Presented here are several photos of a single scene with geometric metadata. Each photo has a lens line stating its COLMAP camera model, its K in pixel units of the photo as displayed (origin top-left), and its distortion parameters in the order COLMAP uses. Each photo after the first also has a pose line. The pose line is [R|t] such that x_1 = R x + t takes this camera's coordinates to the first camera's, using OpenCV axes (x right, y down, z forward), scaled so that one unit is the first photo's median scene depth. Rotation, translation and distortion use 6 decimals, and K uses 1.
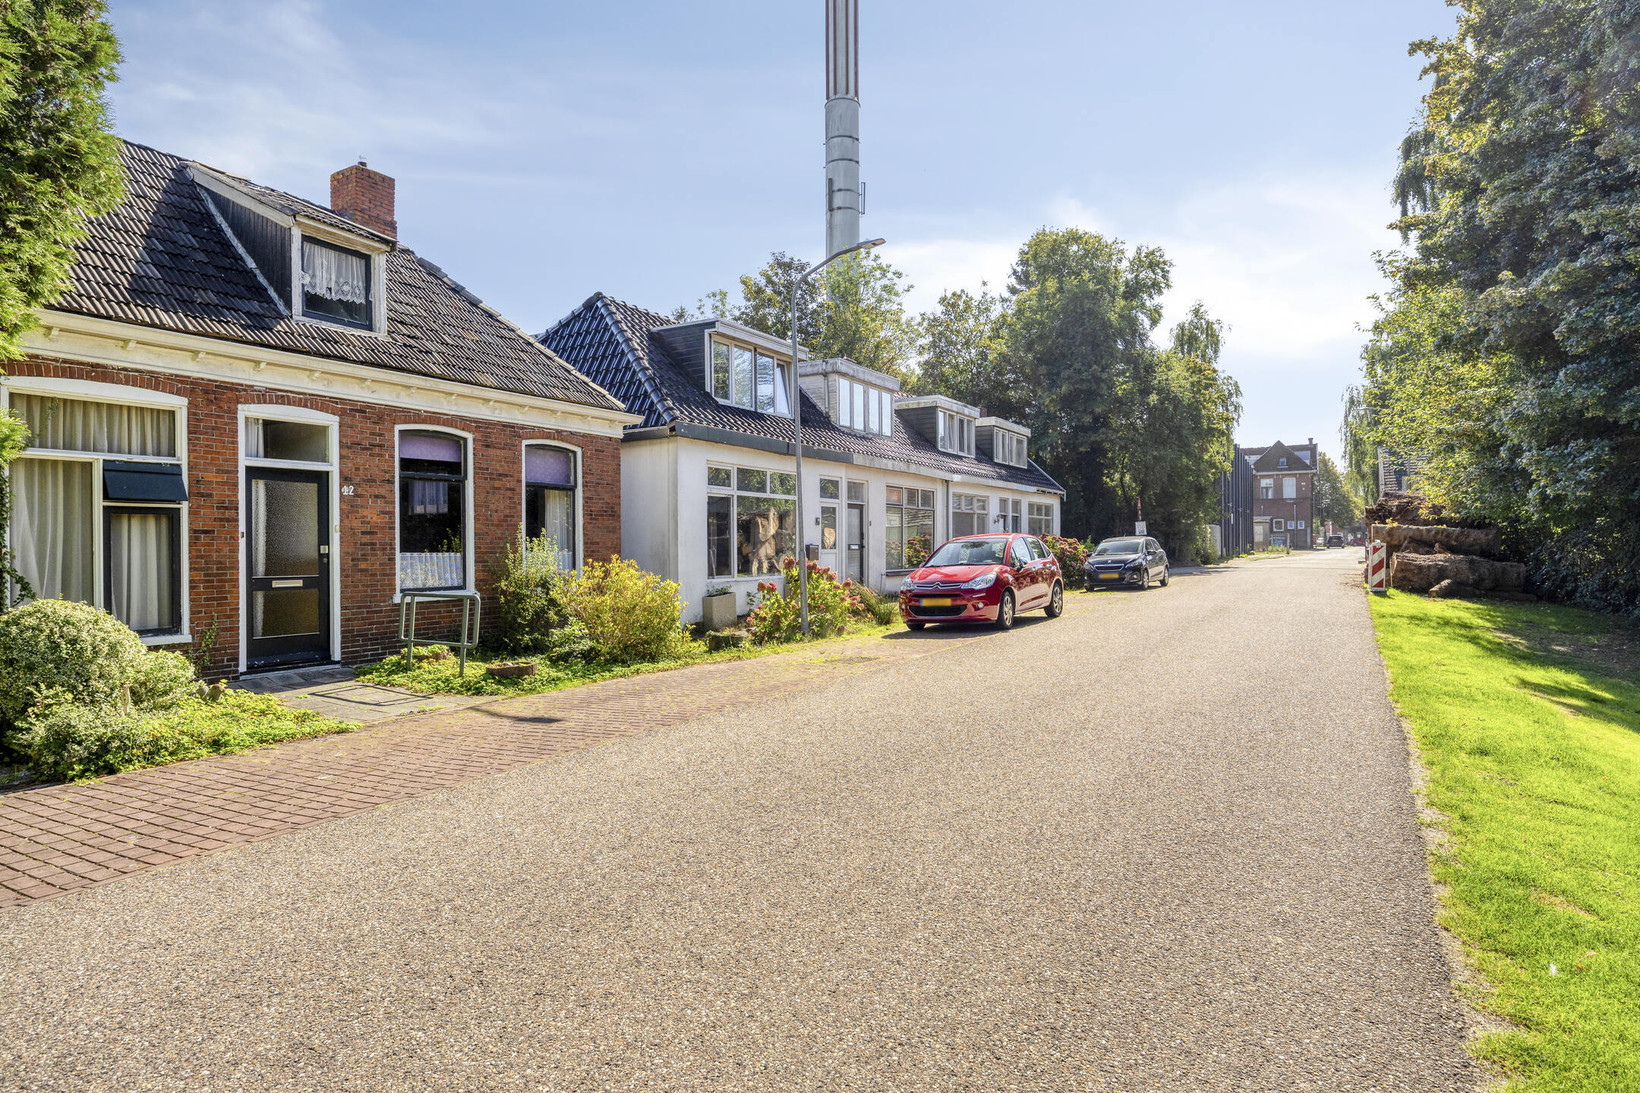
lens RADIAL K [[930.7, 0, 820.2], [0, 930.7, 543.3], [0, 0, 1]] dist [-0.001647, -0.000075]
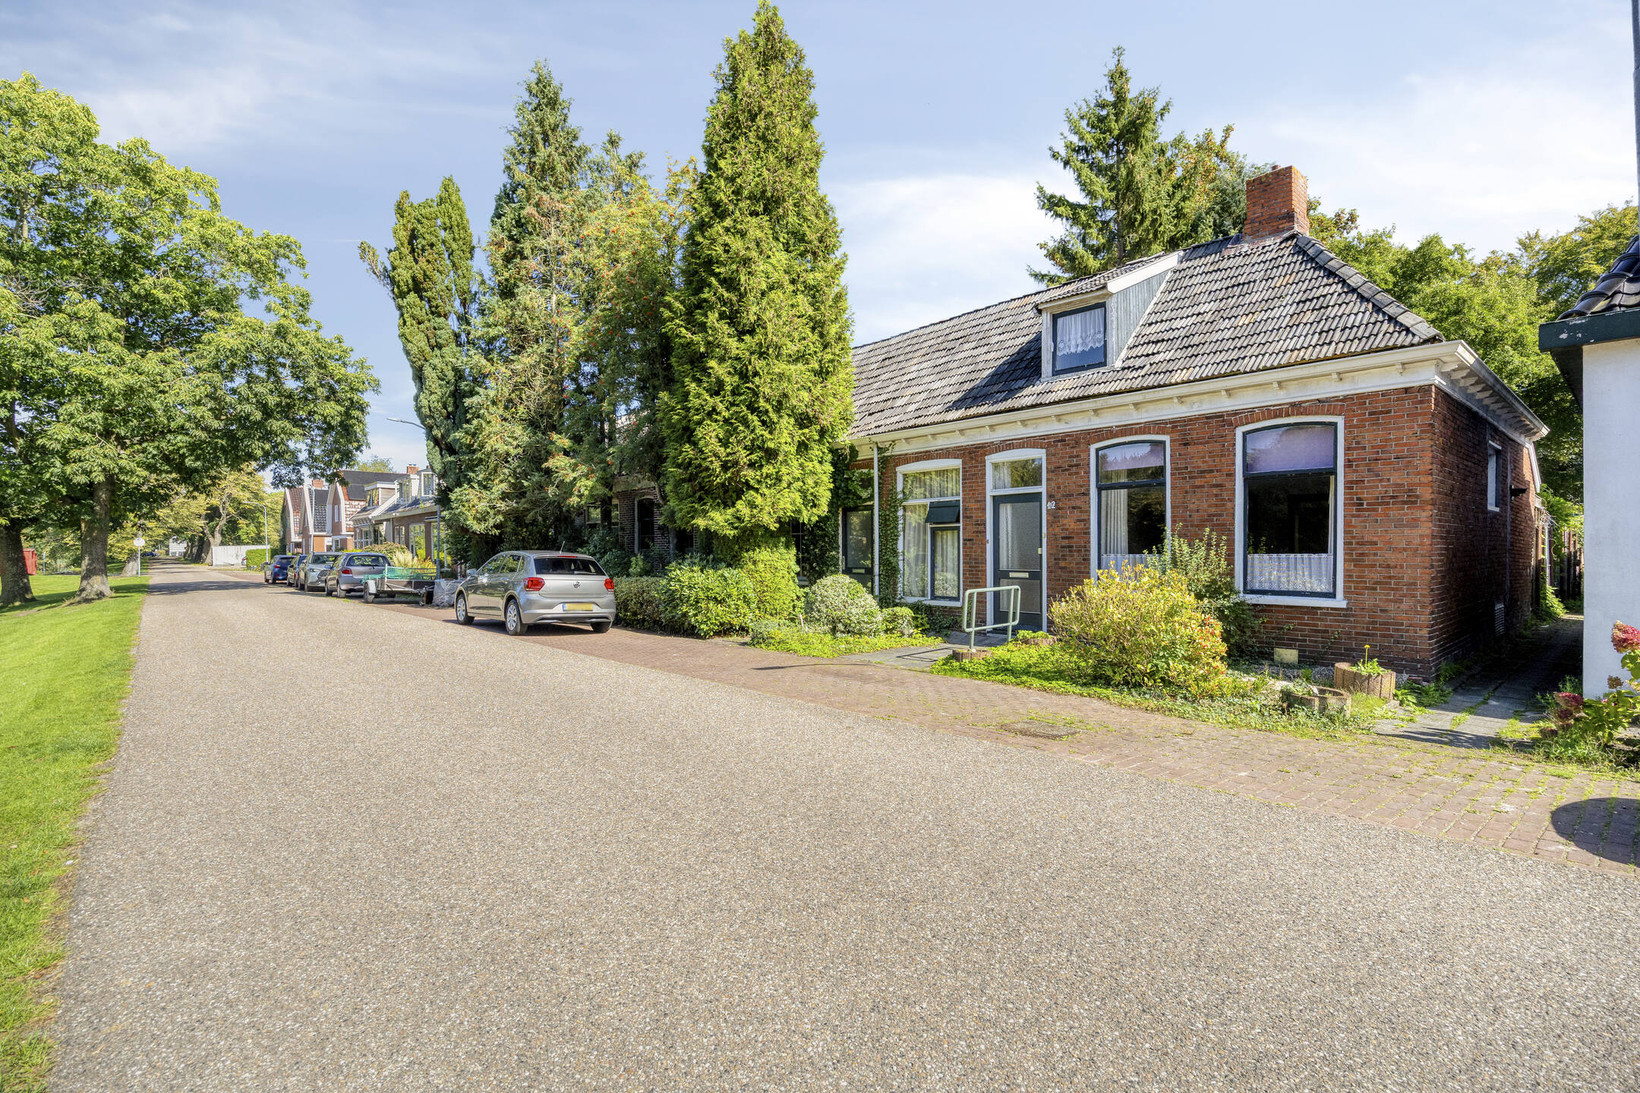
lens RADIAL K [[770.6, 0, 819.9], [0, 770.6, 554.3], [0, 0, 1]] dist [-0.006111, -0.000323]
pose [[-0.328932, 0.008943, -0.944311, 0.588423], [0.007300, 0.999949, 0.006927, 0.001410], [0.944325, -0.004615, -0.328981, 1.022402]]
